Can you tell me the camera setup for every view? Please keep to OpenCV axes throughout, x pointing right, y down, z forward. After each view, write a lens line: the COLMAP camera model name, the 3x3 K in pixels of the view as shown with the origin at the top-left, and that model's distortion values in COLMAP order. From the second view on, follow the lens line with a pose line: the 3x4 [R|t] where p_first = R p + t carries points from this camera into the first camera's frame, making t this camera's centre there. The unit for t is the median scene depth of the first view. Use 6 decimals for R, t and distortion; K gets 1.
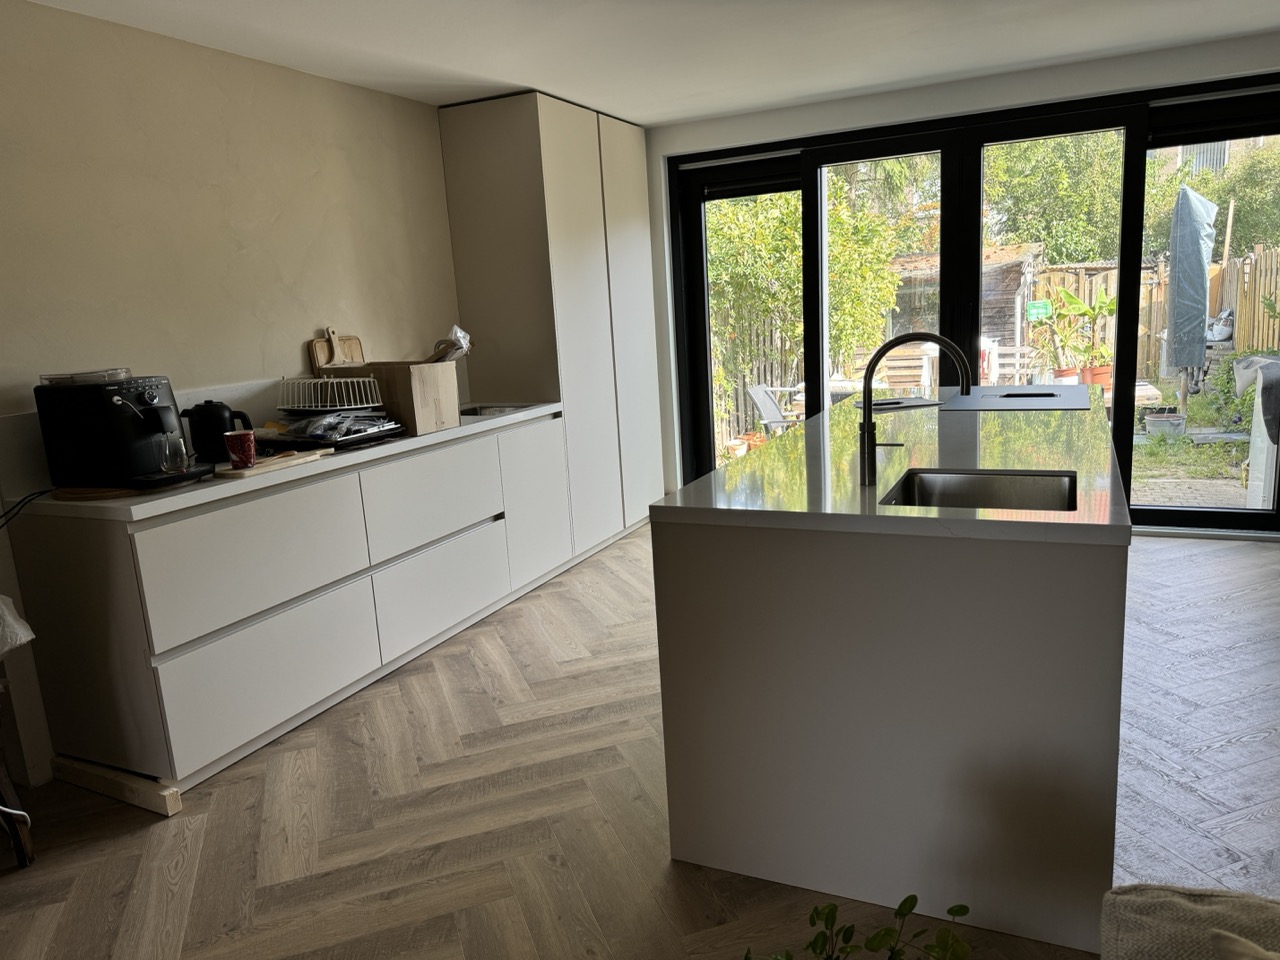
lens RADIAL K [[905.0, 0, 635.0], [0, 905.0, 486.4], [0, 0, 1]] dist [0.058599, -0.070429]
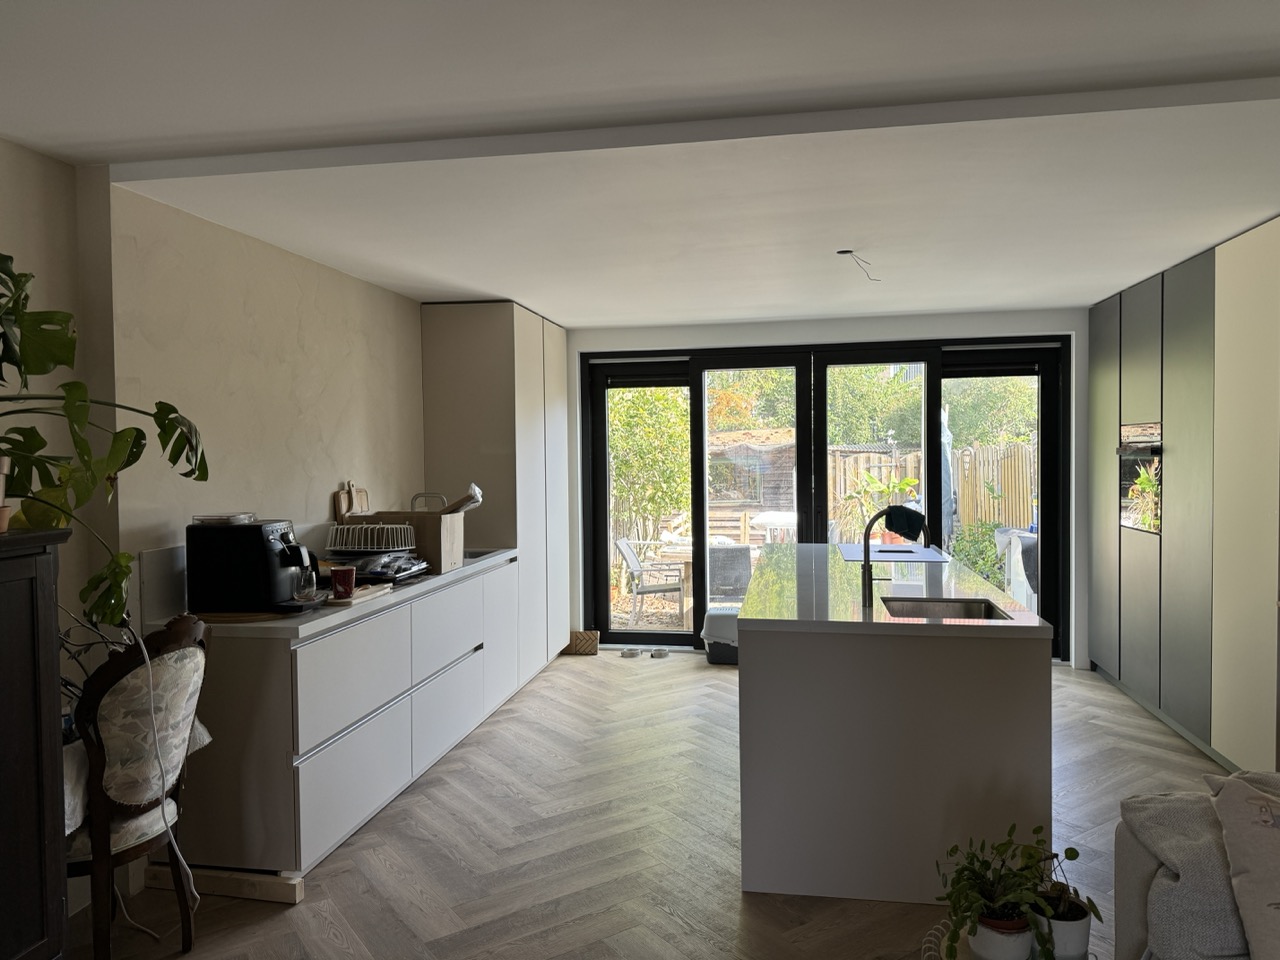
lens RADIAL K [[905.0, 0, 637.3], [0, 905.0, 469.6], [0, 0, 1]] dist [0.058599, -0.070429]
pose [[0.963392, 0.044182, 0.264431, -0.301603], [0.006502, 0.982187, -0.187793, 0.032811], [-0.268018, 0.182638, 0.945944, -0.206006]]
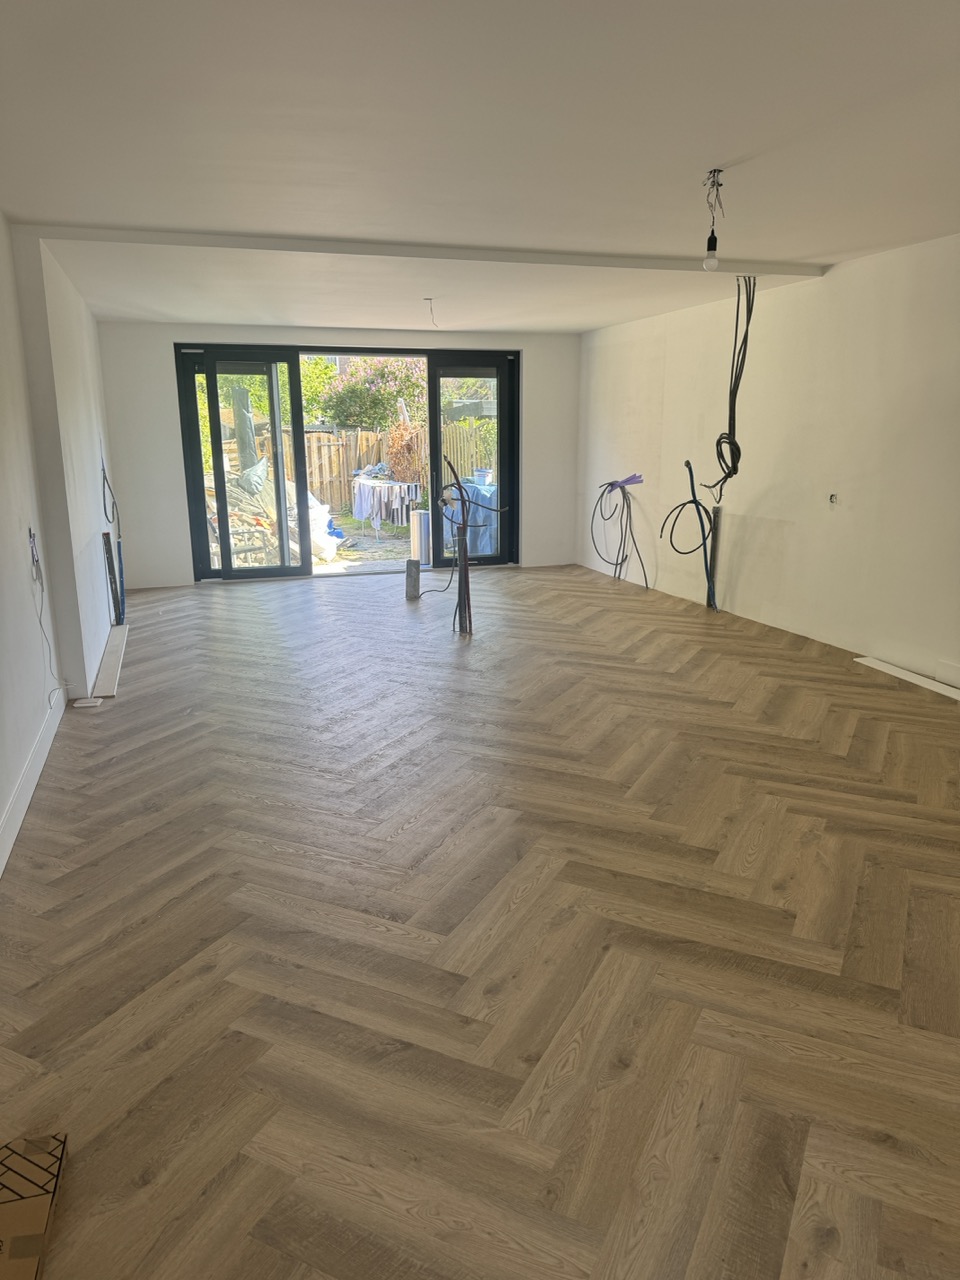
lens RADIAL K [[905.0, 0, 490.3], [0, 905.0, 636.6], [0, 0, 1]] dist [0.058599, -0.070429]
pose [[0.714261, -0.101093, 0.692540, -1.008806], [0.104384, 0.993833, 0.037416, 0.175030], [-0.692051, 0.045565, 0.720409, -0.626288]]
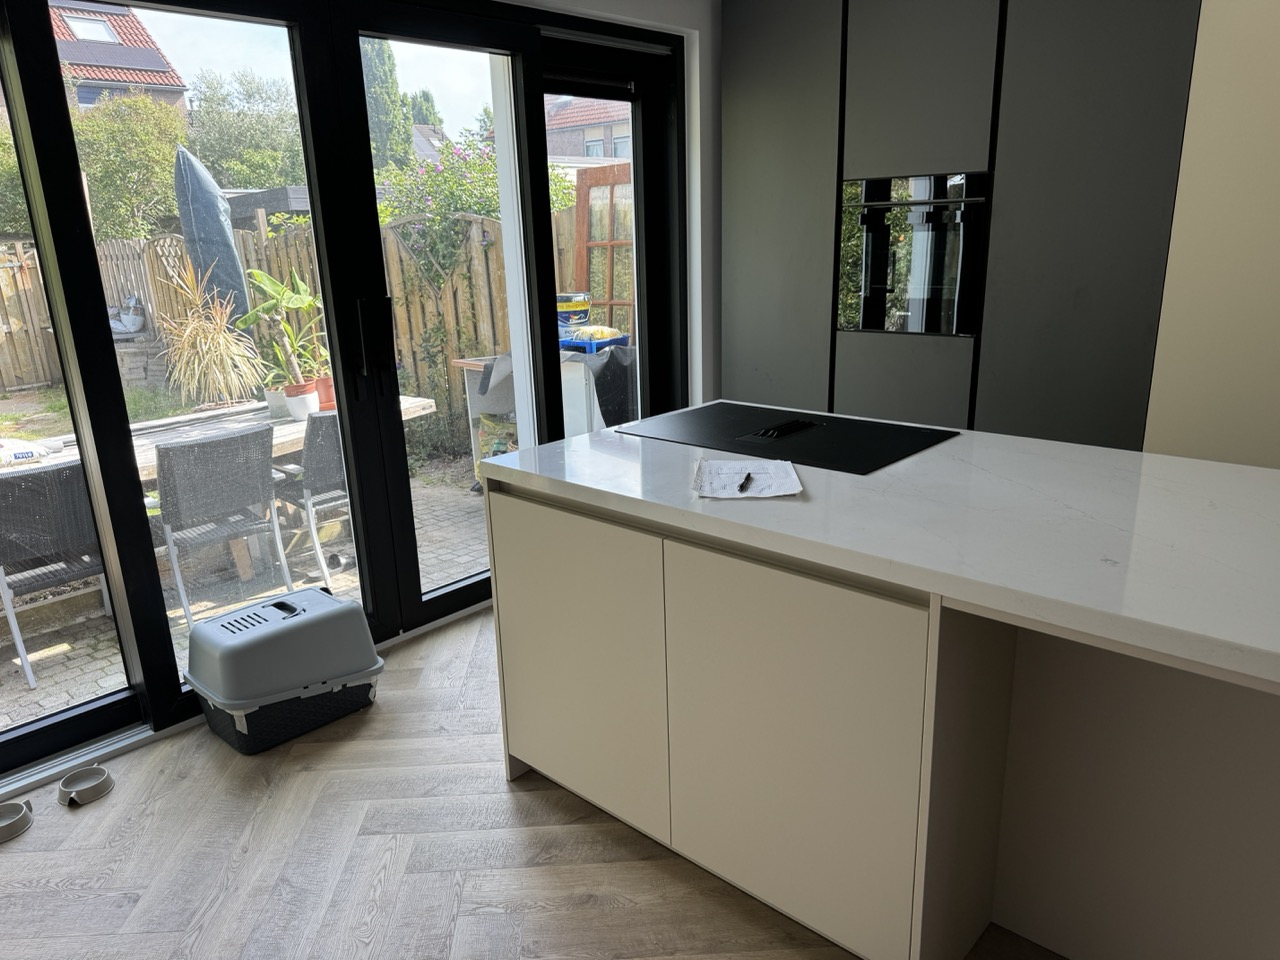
lens RADIAL K [[905.0, 0, 638.5], [0, 905.0, 475.8], [0, 0, 1]] dist [0.058599, -0.070429]
pose [[0.298059, -0.207396, 0.931744, -0.240745], [0.203455, 0.967484, 0.150268, -0.184531], [-0.932613, 0.144780, 0.330563, 0.863471]]
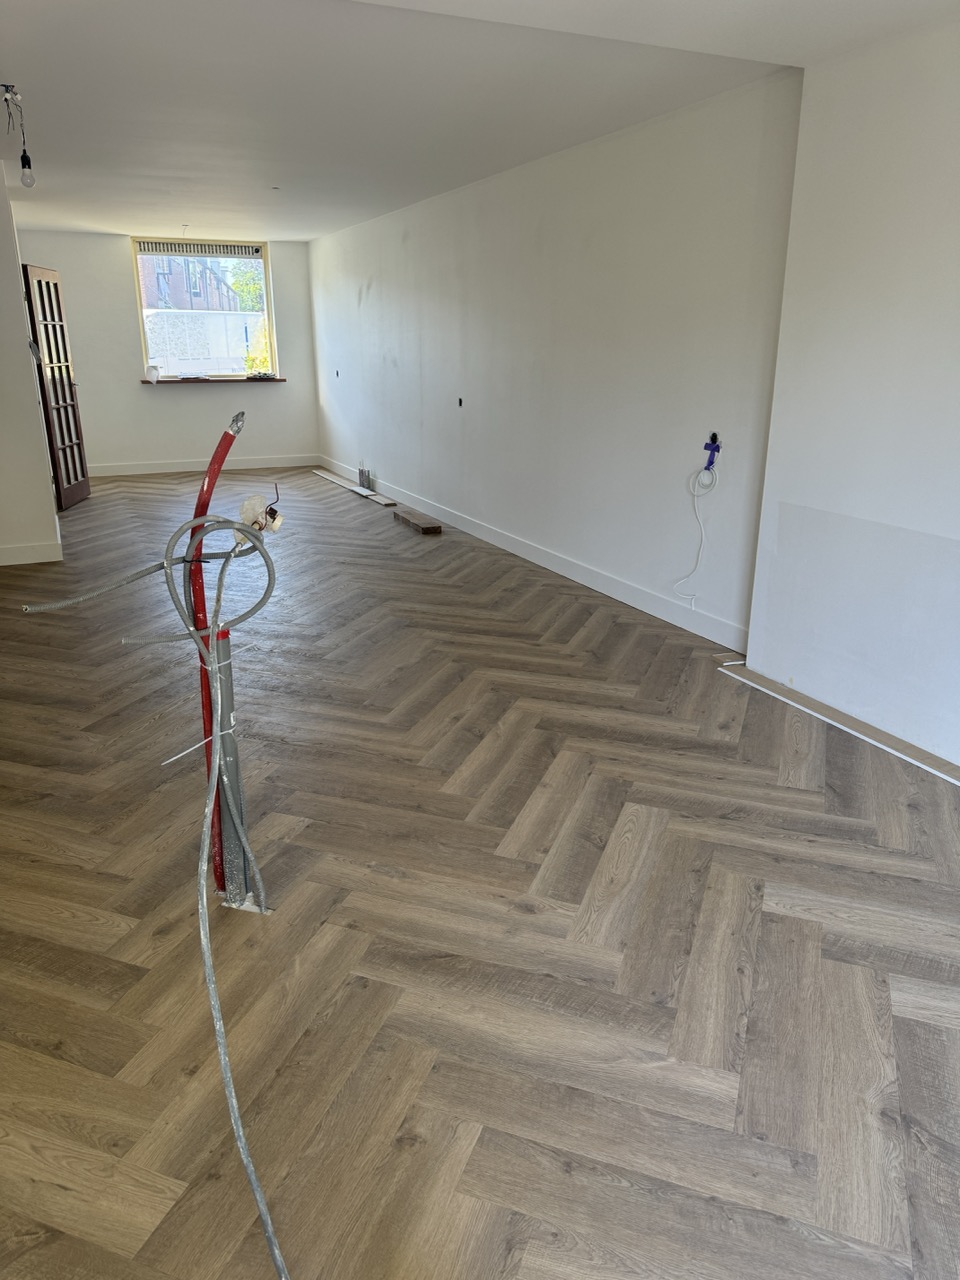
lens RADIAL K [[905.0, 0, 479.7], [0, 905.0, 634.2], [0, 0, 1]] dist [0.058599, -0.070429]
pose [[-0.644054, 0.289309, -0.708163, 0.480023], [-0.118229, 0.876959, 0.465794, -0.262700], [0.755788, 0.383722, -0.530605, 1.094875]]
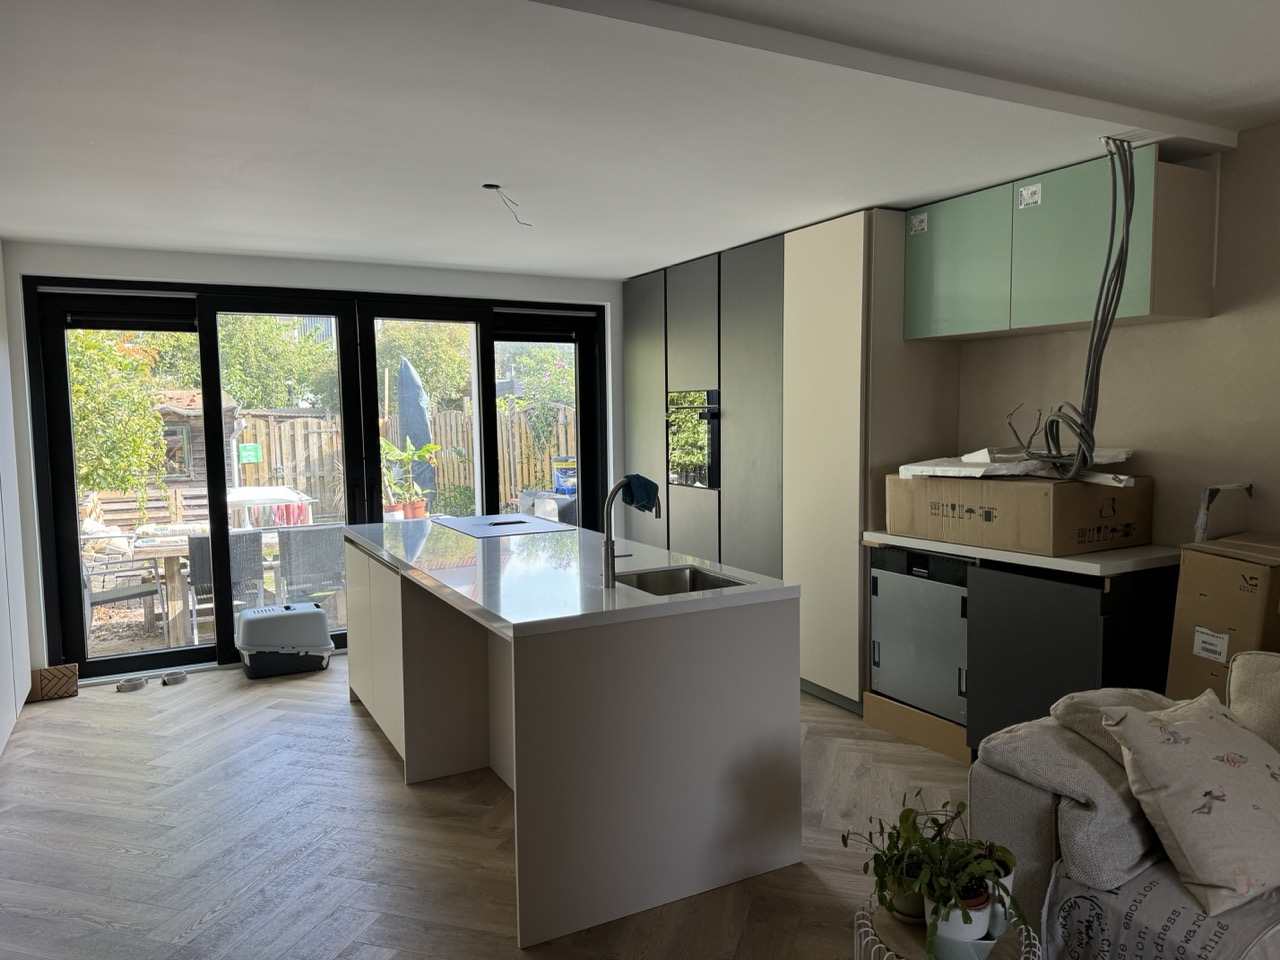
lens RADIAL K [[905.0, 0, 646.4], [0, 905.0, 482.3], [0, 0, 1]] dist [0.058599, -0.070429]
pose [[0.589416, -0.013399, 0.807718, -0.468109], [0.138958, 0.986641, -0.085035, -0.020572], [-0.795788, 0.162360, 0.583404, 0.089053]]
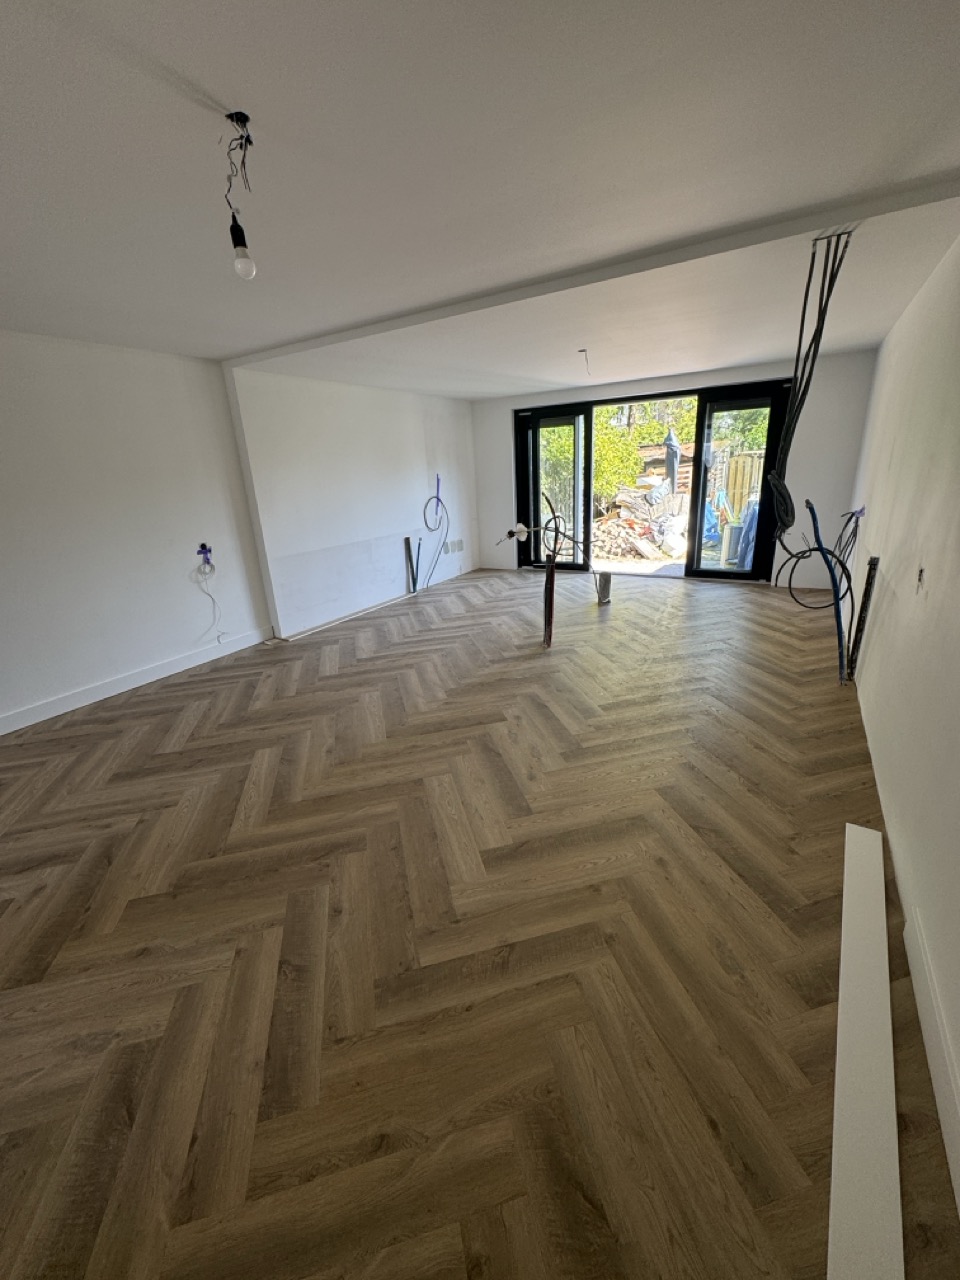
lens RADIAL K [[511.9, 0, 484.5], [0, 511.9, 642.0], [0, 0, 1]] dist [-0.009833, 0.000728]
pose [[0.995694, 0.038734, -0.084227, 0.136156], [-0.027113, 0.990476, 0.134988, 0.065767], [0.088653, -0.132123, 0.987261, -0.512261]]
